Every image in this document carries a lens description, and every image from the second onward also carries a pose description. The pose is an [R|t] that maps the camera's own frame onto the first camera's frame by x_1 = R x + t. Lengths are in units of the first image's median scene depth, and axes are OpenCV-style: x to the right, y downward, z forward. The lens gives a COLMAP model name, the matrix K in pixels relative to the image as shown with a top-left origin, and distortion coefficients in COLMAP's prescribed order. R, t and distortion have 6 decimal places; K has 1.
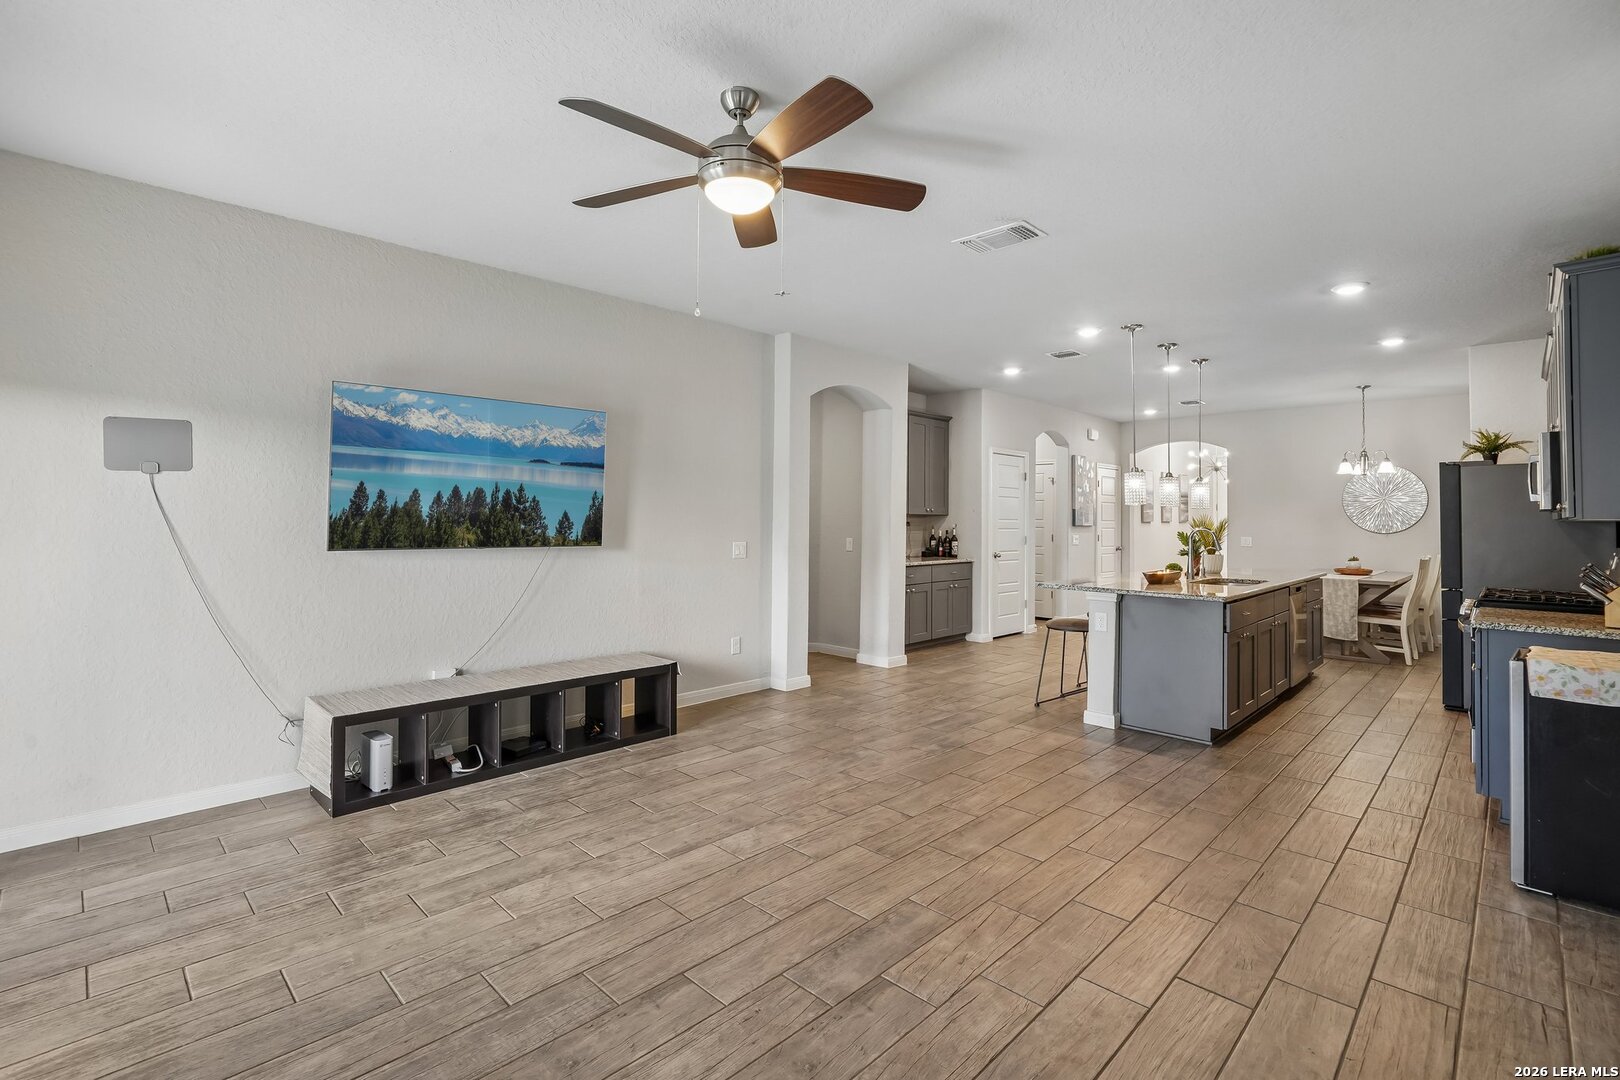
lens RADIAL K [[747.5, 0, 803.3], [0, 747.5, 498.9], [0, 0, 1]] dist [-0.010121, 0.000366]
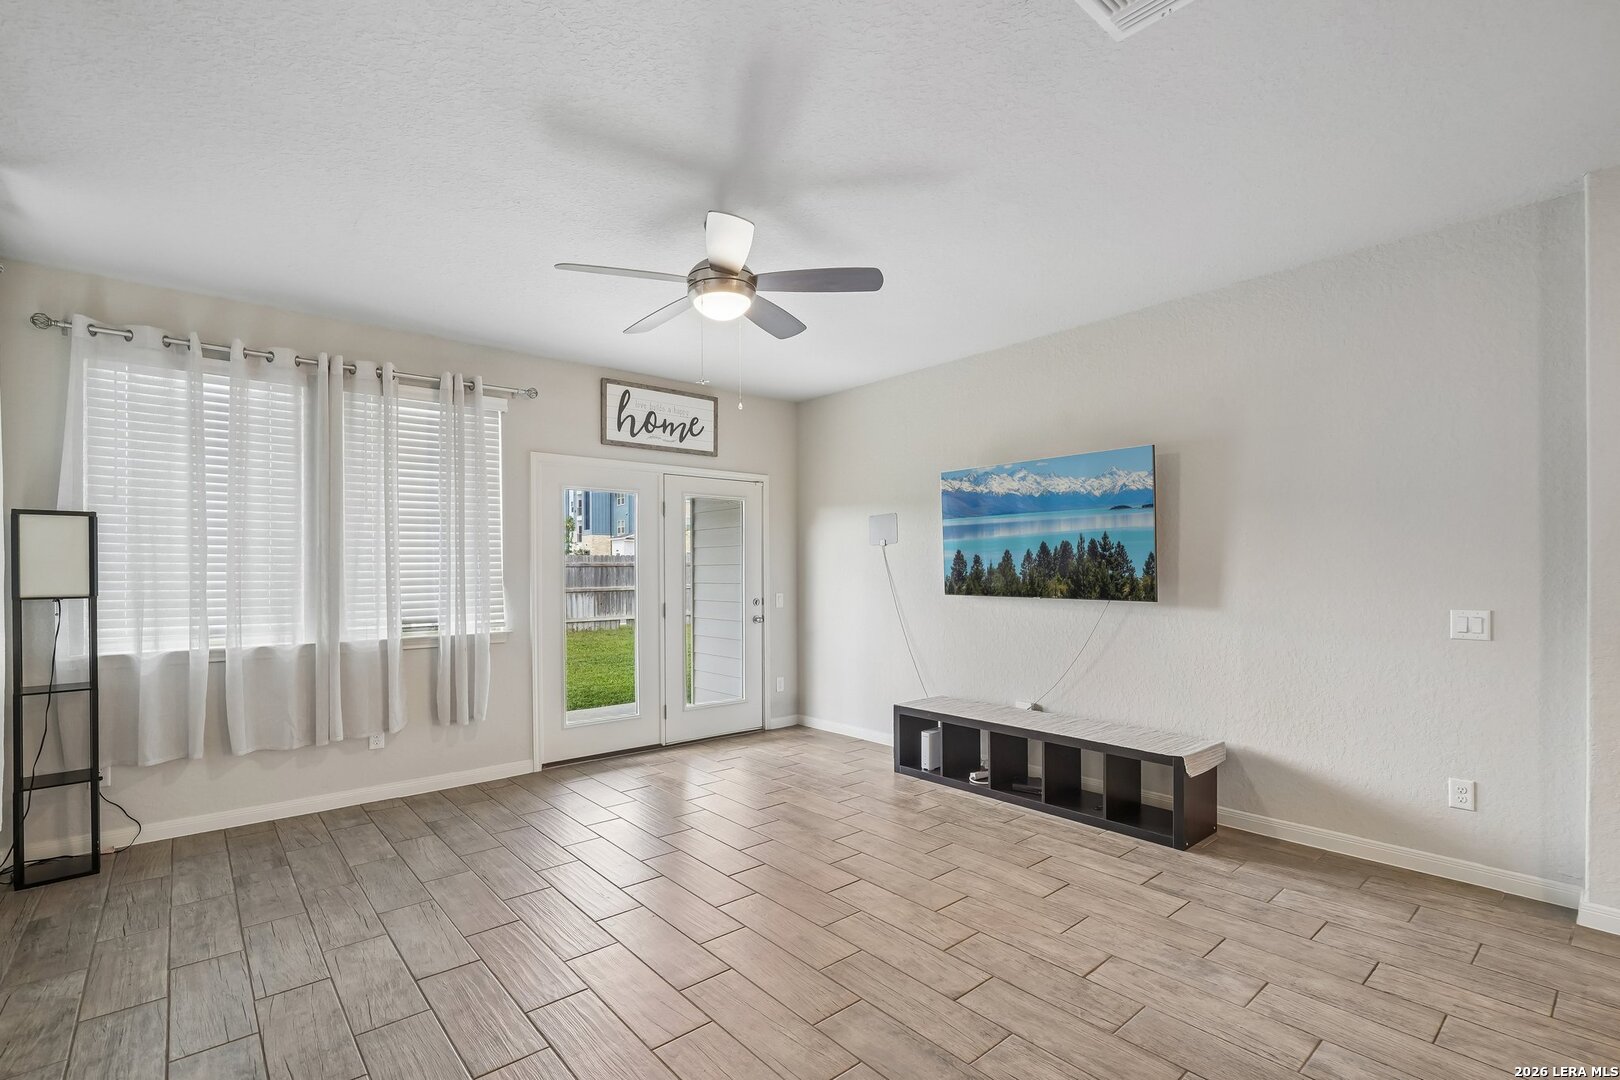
lens RADIAL K [[747.5, 0, 803.3], [0, 747.5, 578.6], [0, 0, 1]] dist [-0.010121, 0.000366]
pose [[-0.097168, 0.005442, -0.995253, 0.681911], [0.030259, 0.999539, 0.002512, 0.025627], [0.994808, -0.029871, -0.097288, 0.761014]]
